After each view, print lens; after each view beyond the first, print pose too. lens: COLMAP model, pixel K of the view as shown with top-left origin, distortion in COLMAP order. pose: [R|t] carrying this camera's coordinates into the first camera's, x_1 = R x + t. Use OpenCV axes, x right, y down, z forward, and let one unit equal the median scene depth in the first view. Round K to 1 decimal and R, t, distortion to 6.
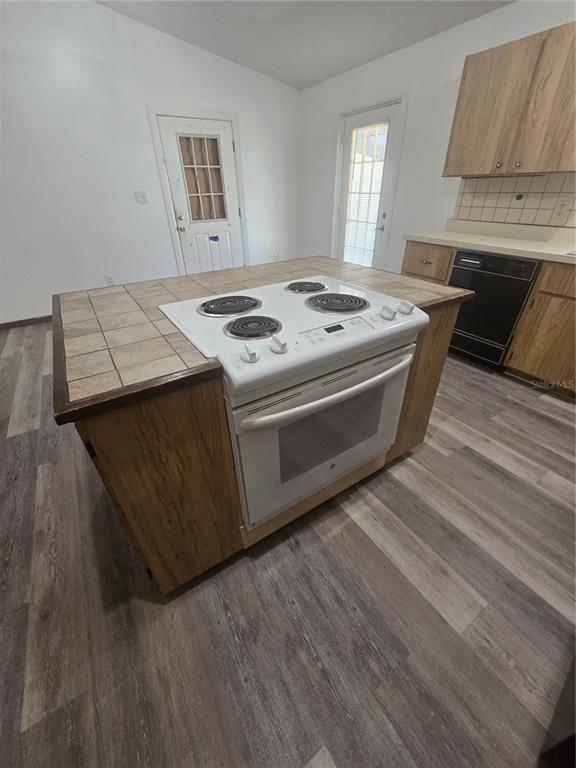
lens RADIAL K [[318.5, 0, 291.2], [0, 318.5, 384.9], [0, 0, 1]] dist [-0.005776, -0.000403]
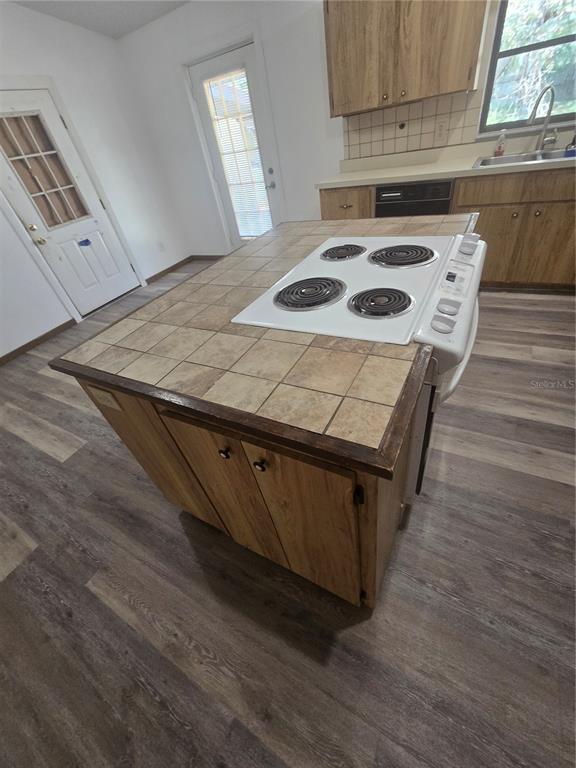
lens RADIAL K [[318.5, 0, 290.1], [0, 318.5, 385.3], [0, 0, 1]] dist [-0.005776, -0.000403]
pose [[0.869541, -0.396737, 0.294106, -0.448047], [0.371026, 0.917831, 0.141157, -0.119776], [-0.325942, -0.013621, 0.945292, 0.143208]]
